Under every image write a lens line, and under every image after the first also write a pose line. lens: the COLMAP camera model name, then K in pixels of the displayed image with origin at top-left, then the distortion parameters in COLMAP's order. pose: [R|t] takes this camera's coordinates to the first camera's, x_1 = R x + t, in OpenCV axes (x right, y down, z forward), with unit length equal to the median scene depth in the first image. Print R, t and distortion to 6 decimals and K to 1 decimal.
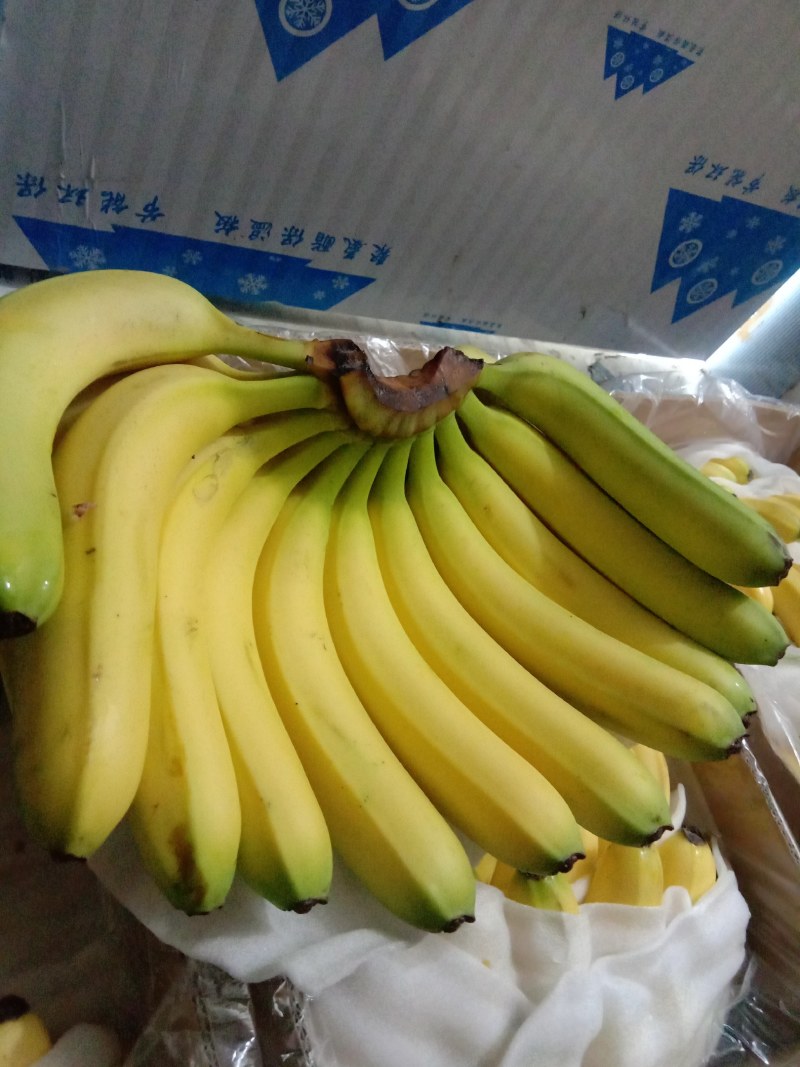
lens RADIAL K [[904.5, 0, 394.4], [0, 904.5, 528.0], [0, 0, 1]] dist [0.063468, -0.116563]
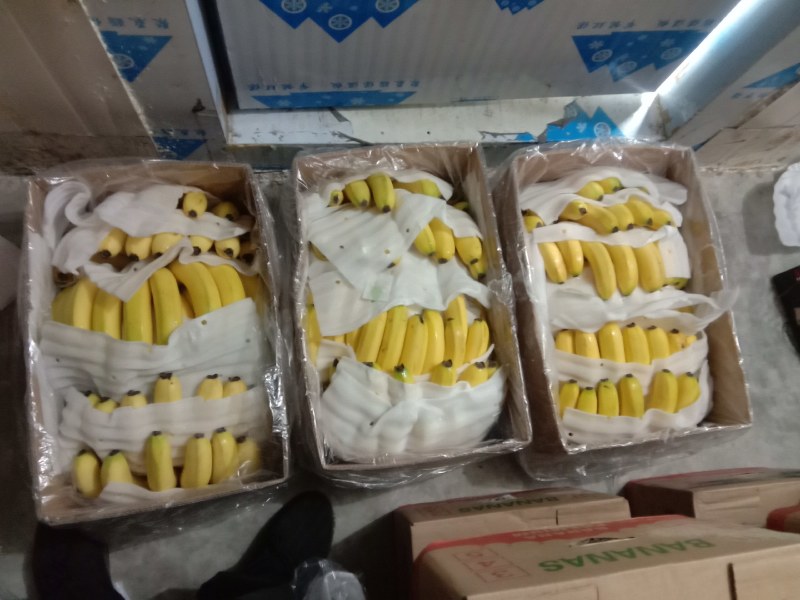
lens RADIAL K [[678.1, 0, 392.7], [0, 678.1, 303.8], [0, 0, 1]] dist [0.063468, -0.116563]
pose [[0.920811, 0.124200, -0.369704, 0.652402], [0.017122, 0.934151, 0.356468, -0.436243], [0.389632, -0.334570, 0.858050, -0.599128]]
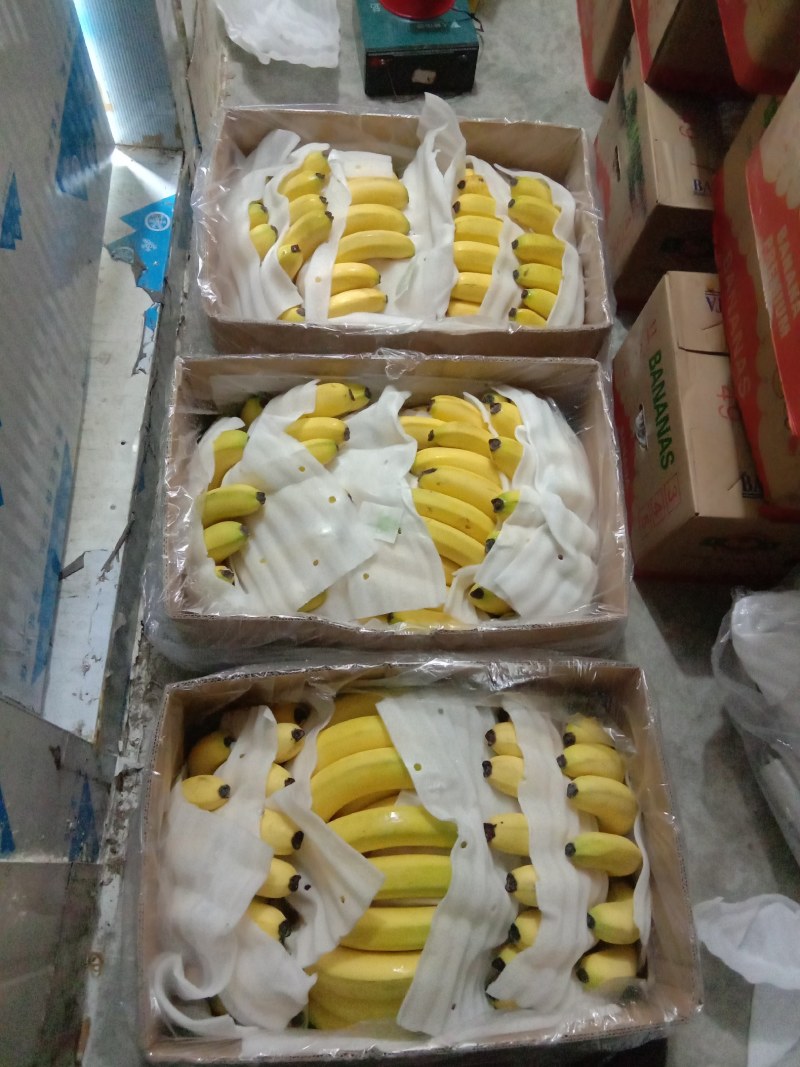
lens RADIAL K [[904.5, 0, 421.6], [0, 904.5, 534.7], [0, 0, 1]] dist [0.063468, -0.116563]
pose [[0.323507, -0.943255, -0.074925, 0.132782], [0.778172, 0.220167, 0.588196, -0.726164], [-0.538323, -0.248590, 0.805240, -0.472108]]
